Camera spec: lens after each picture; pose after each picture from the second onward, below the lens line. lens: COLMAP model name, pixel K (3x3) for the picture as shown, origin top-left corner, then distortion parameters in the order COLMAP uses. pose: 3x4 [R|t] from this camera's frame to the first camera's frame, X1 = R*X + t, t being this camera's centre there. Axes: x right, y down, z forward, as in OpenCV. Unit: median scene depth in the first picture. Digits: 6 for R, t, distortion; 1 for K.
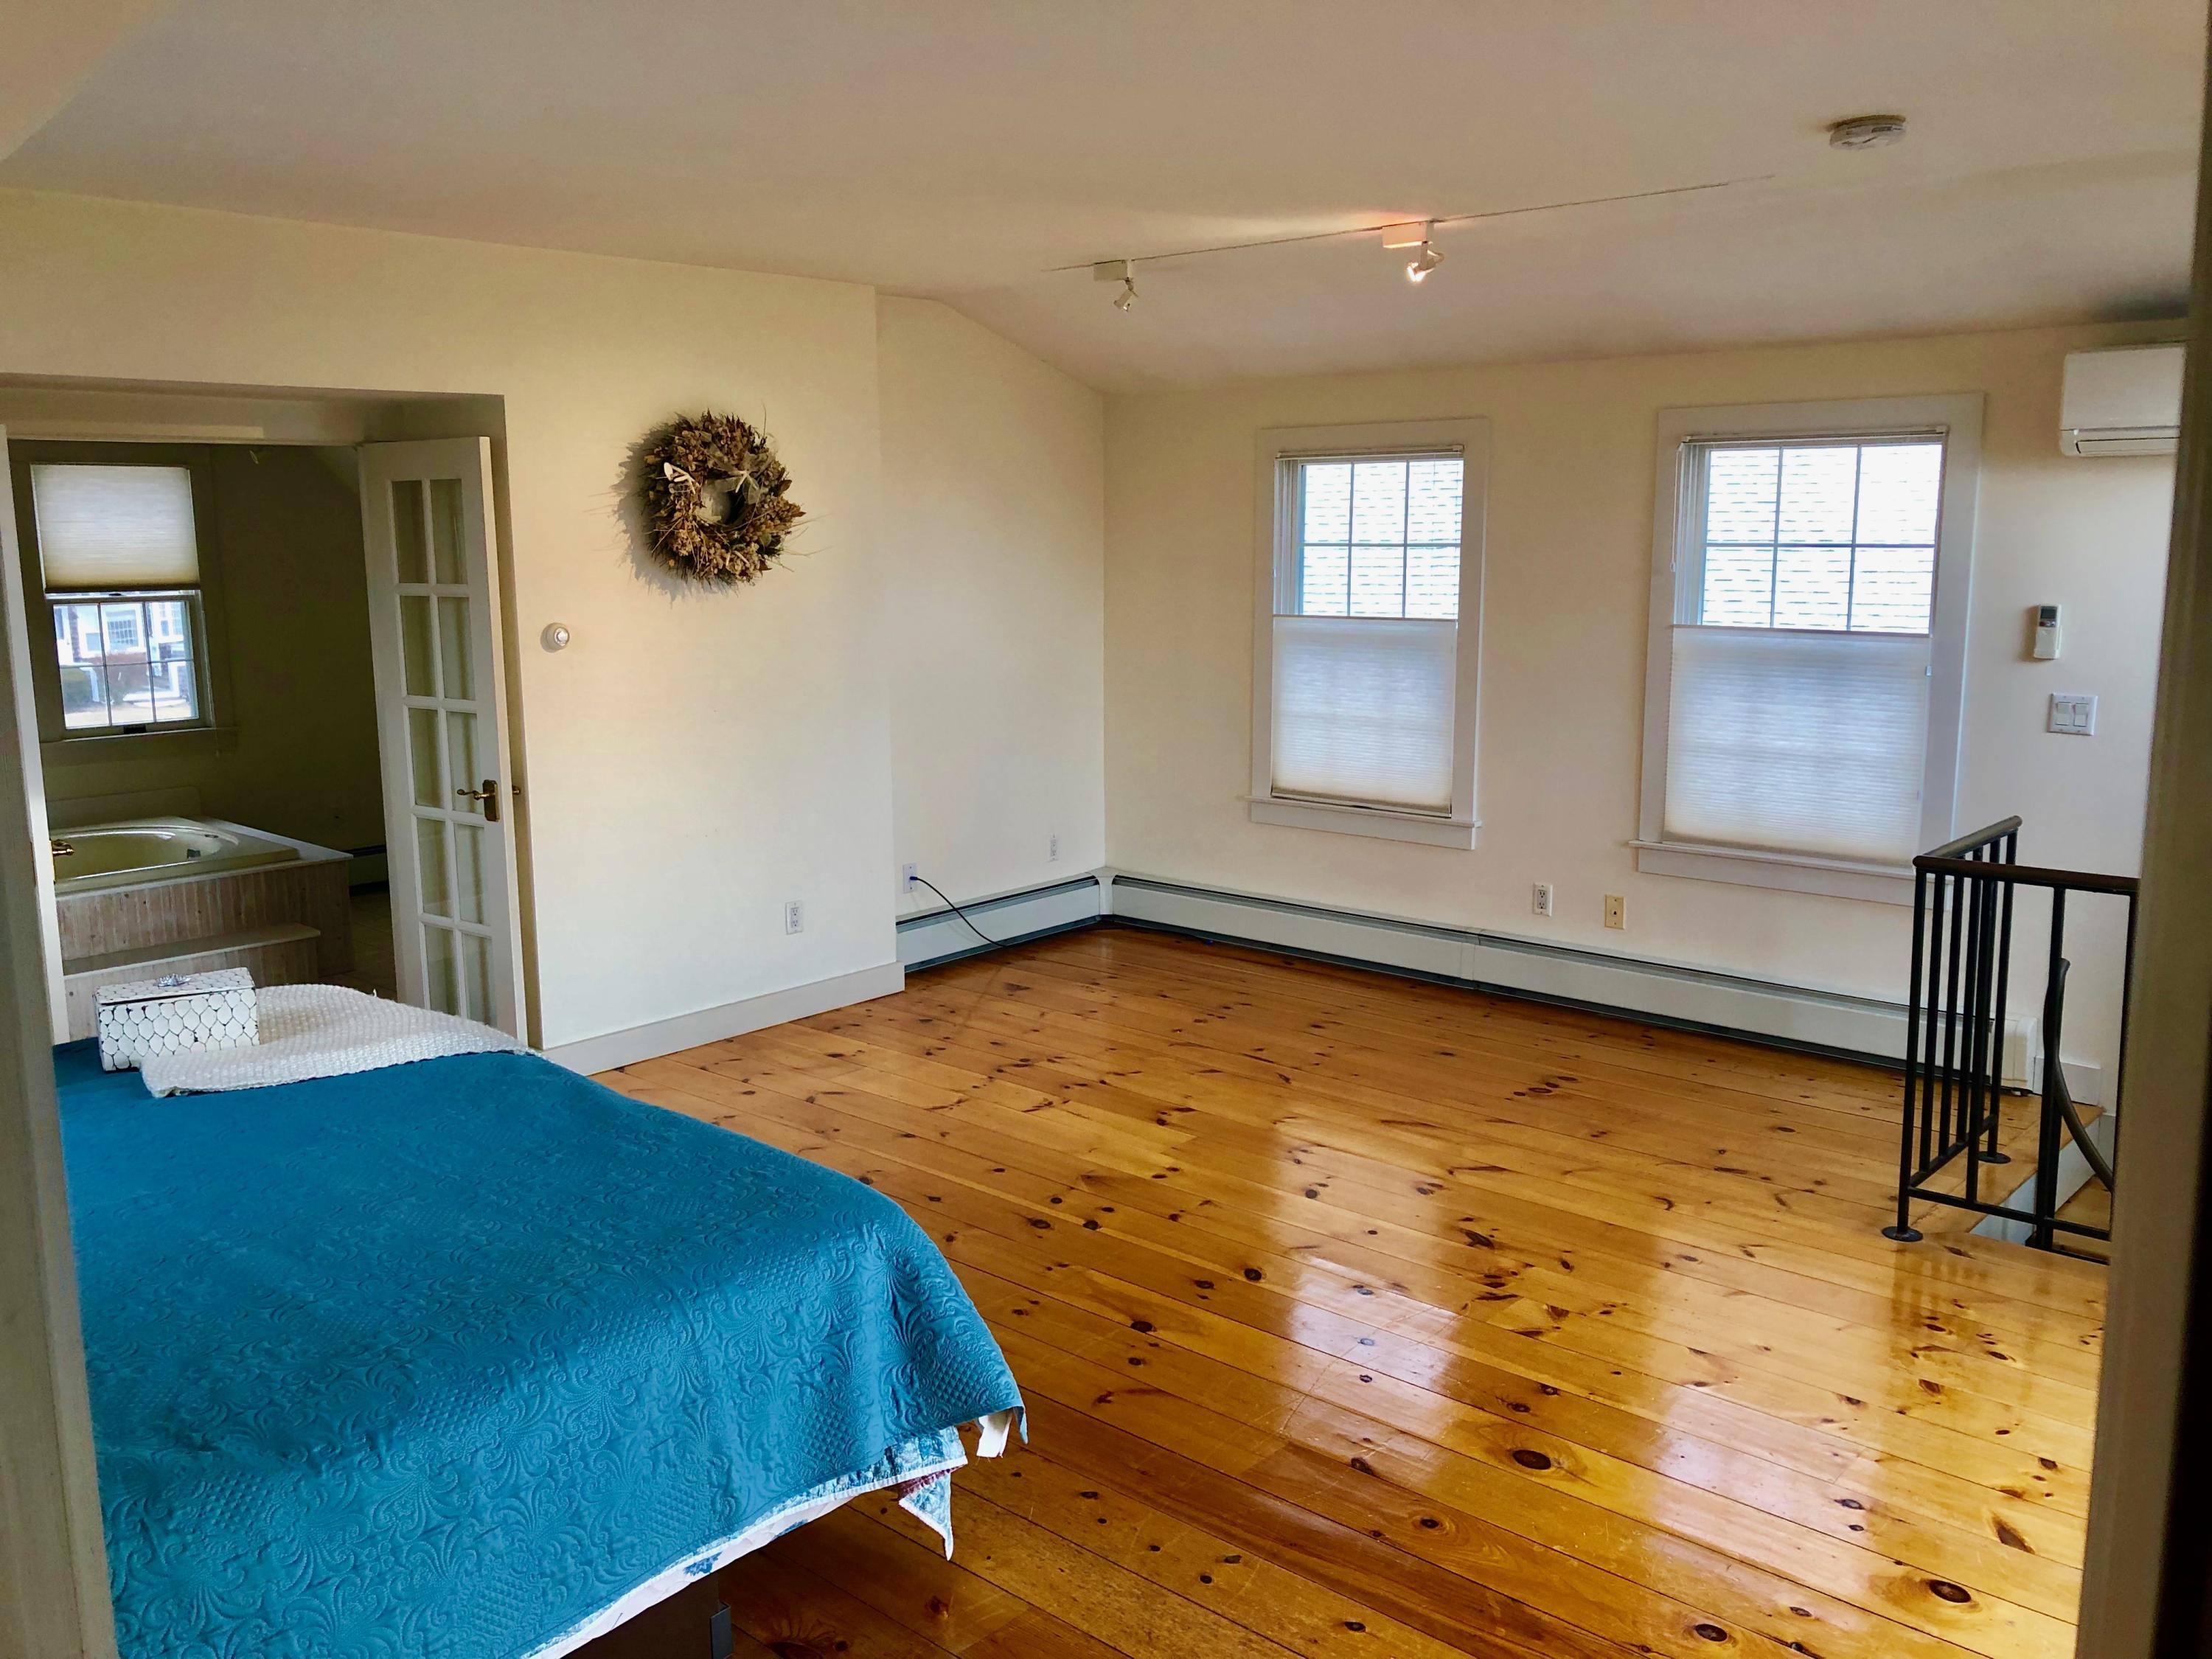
lens RADIAL K [[1847.7, 0, 1106.1], [0, 1847.7, 840.1], [0, 0, 1]] dist [0.010959, -0.007152]
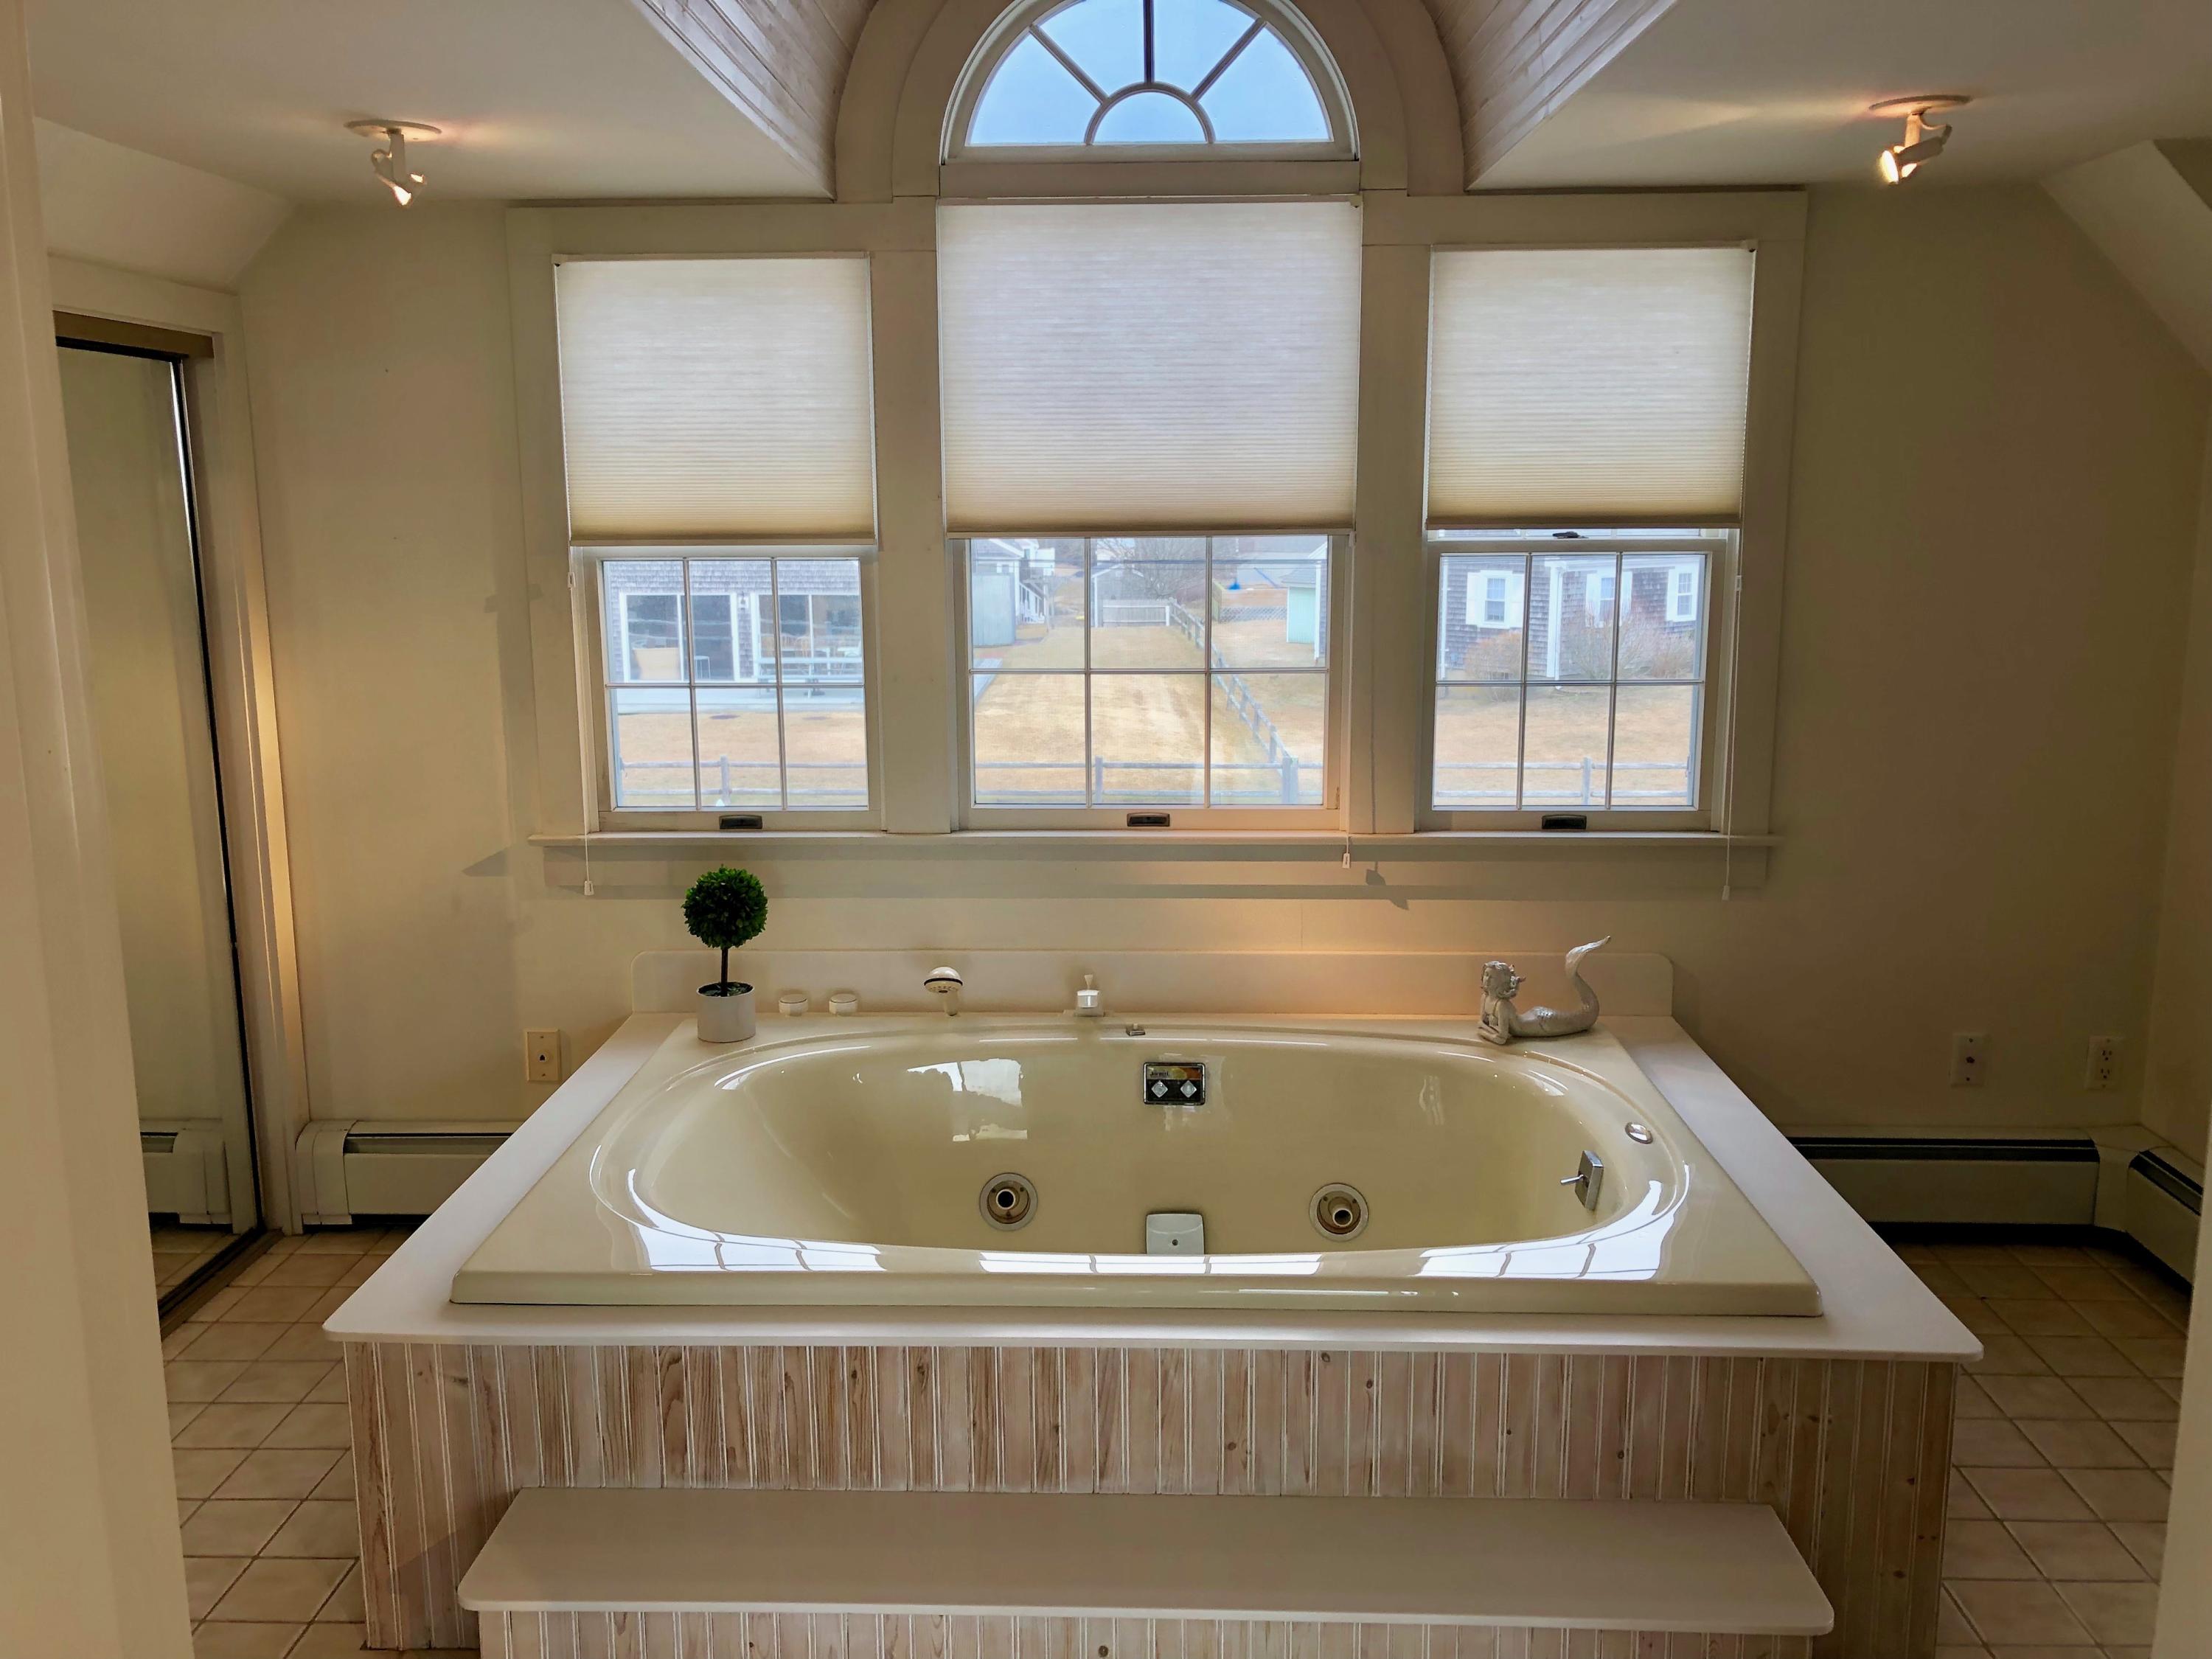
lens RADIAL K [[1847.7, 0, 1093.4], [0, 1847.7, 827.4], [0, 0, 1]] dist [0.010959, -0.007152]
pose [[0.648992, 0.141497, -0.747521, -0.256812], [-0.127568, 0.988881, 0.076430, -0.081323], [0.750024, 0.045758, 0.659826, 0.614733]]
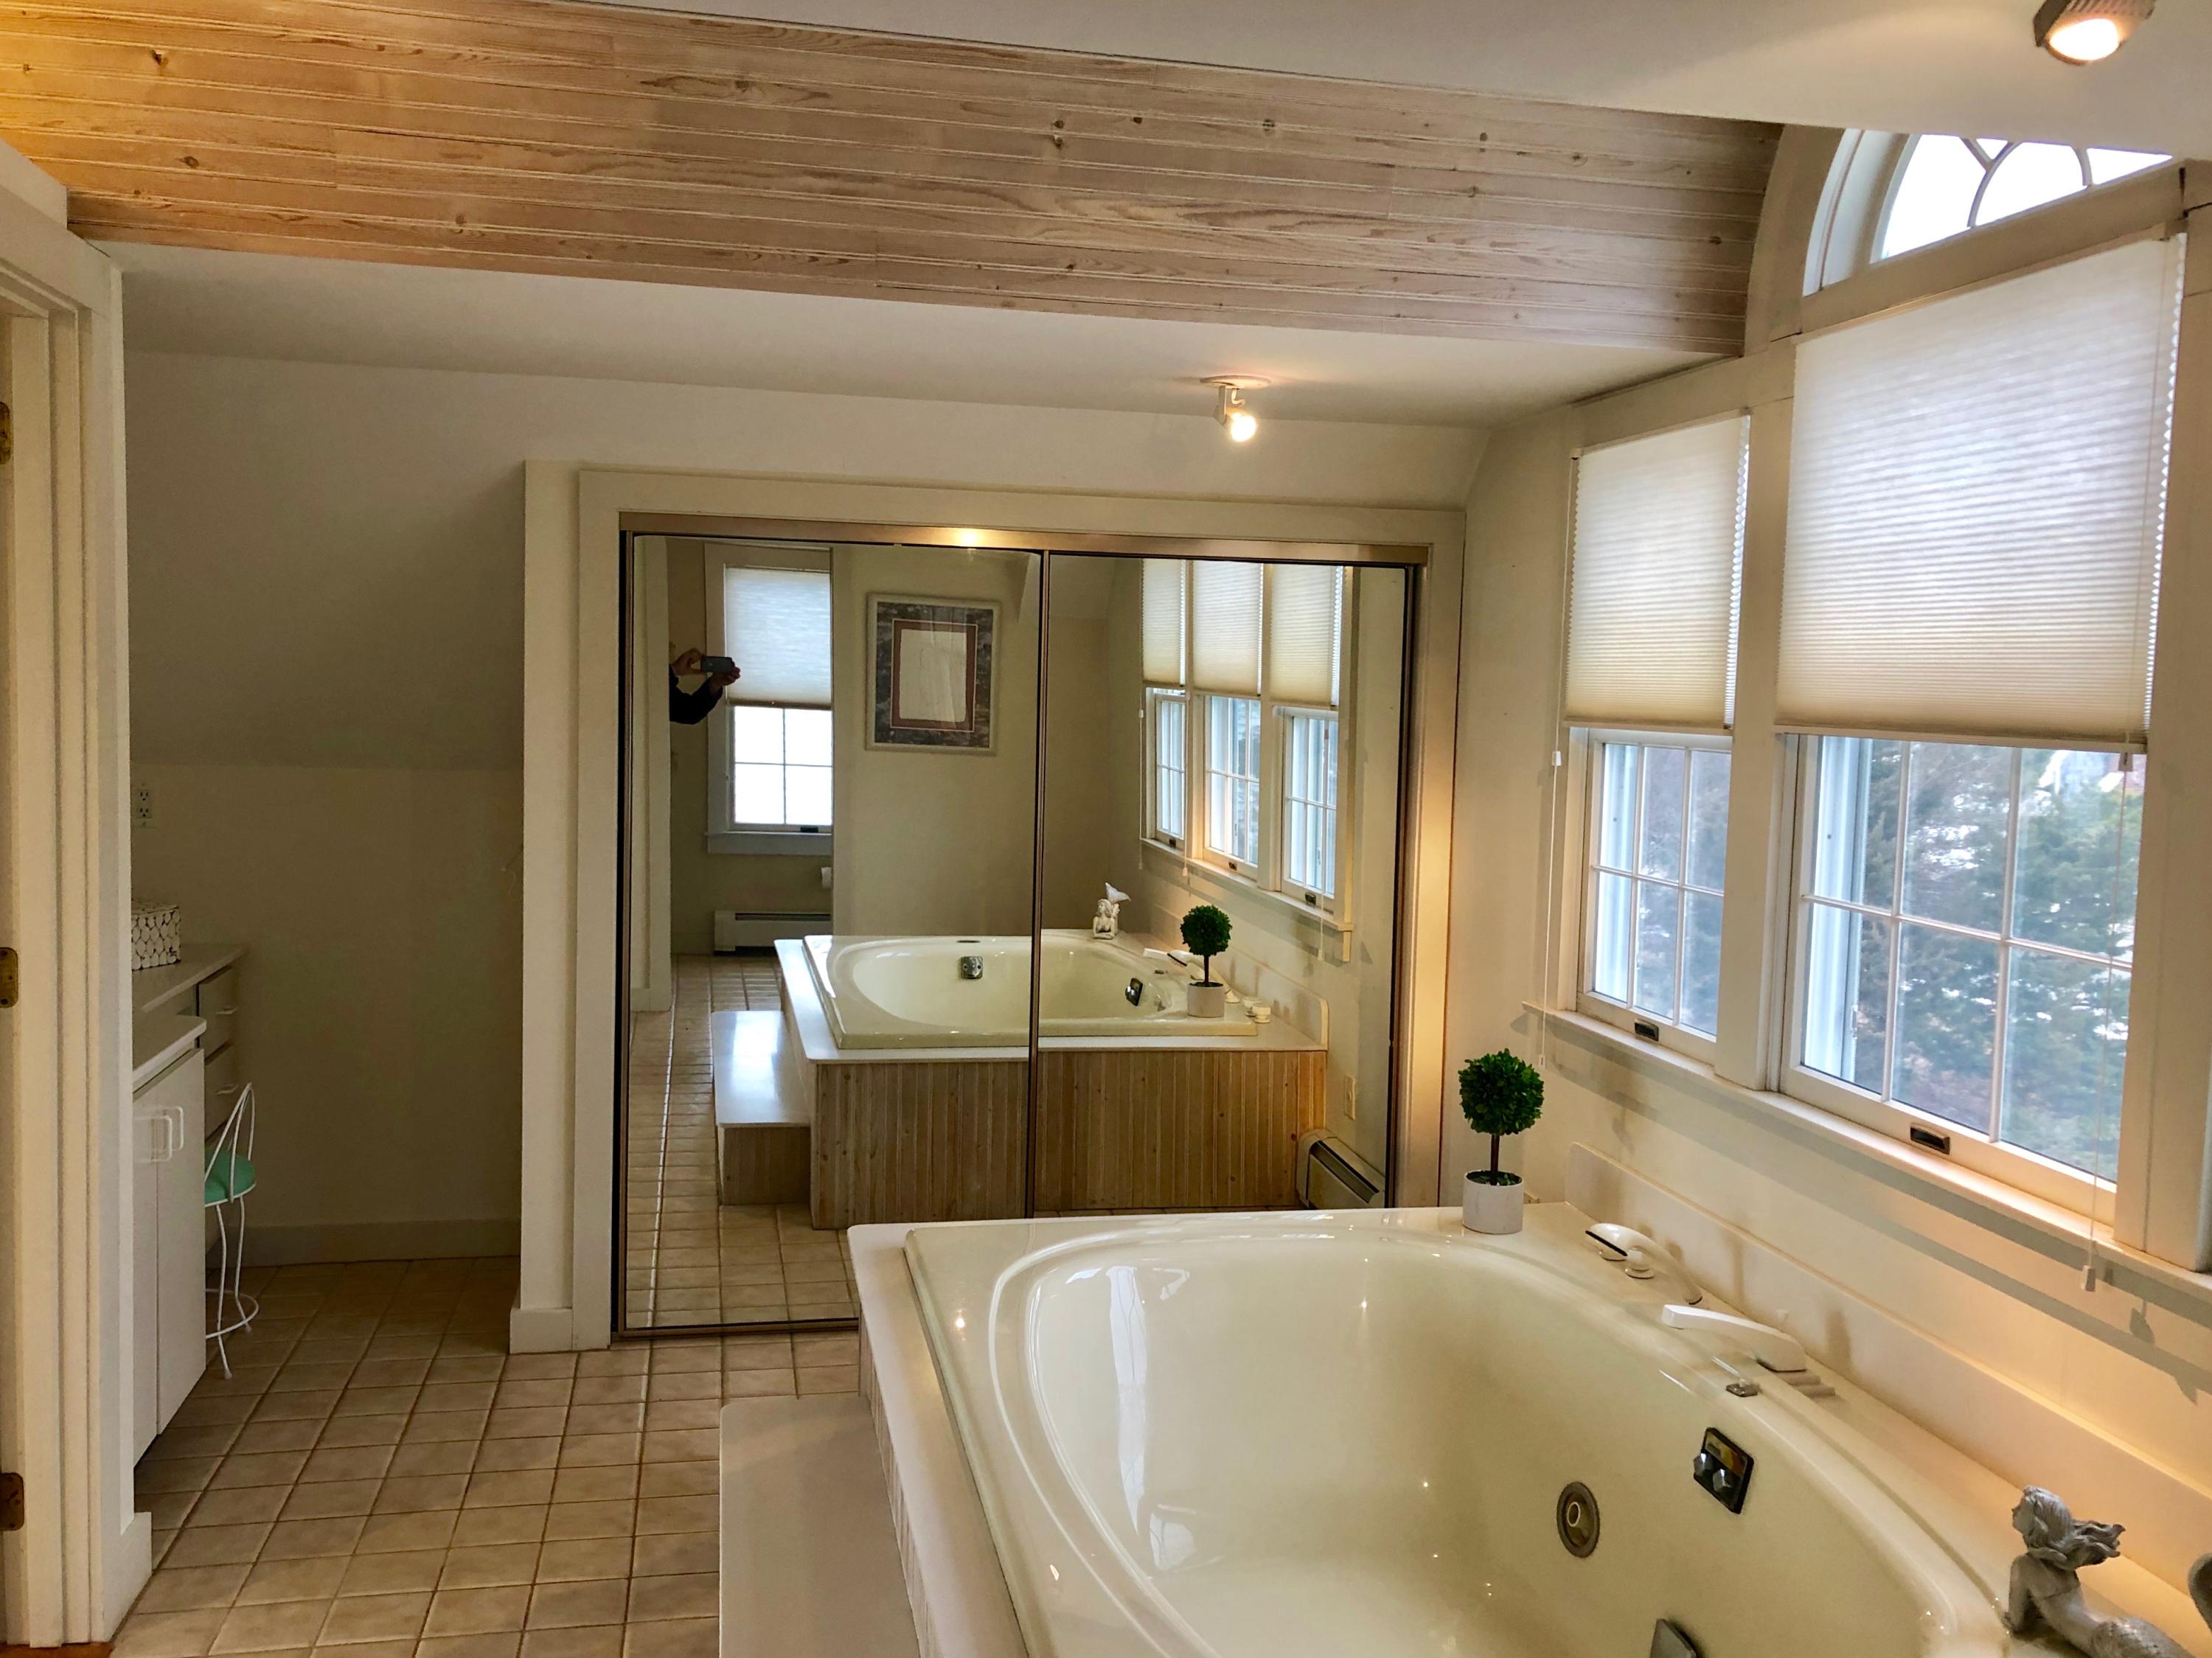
lens RADIAL K [[1847.5, 0, 1106.5], [0, 1847.5, 813.0], [0, 0, 1]] dist [0.010959, -0.007152]
pose [[-0.589077, 0.060589, -0.805802, -0.245093], [-0.148254, 0.972156, 0.181478, -0.146443], [0.794361, 0.226368, -0.563692, 1.001140]]
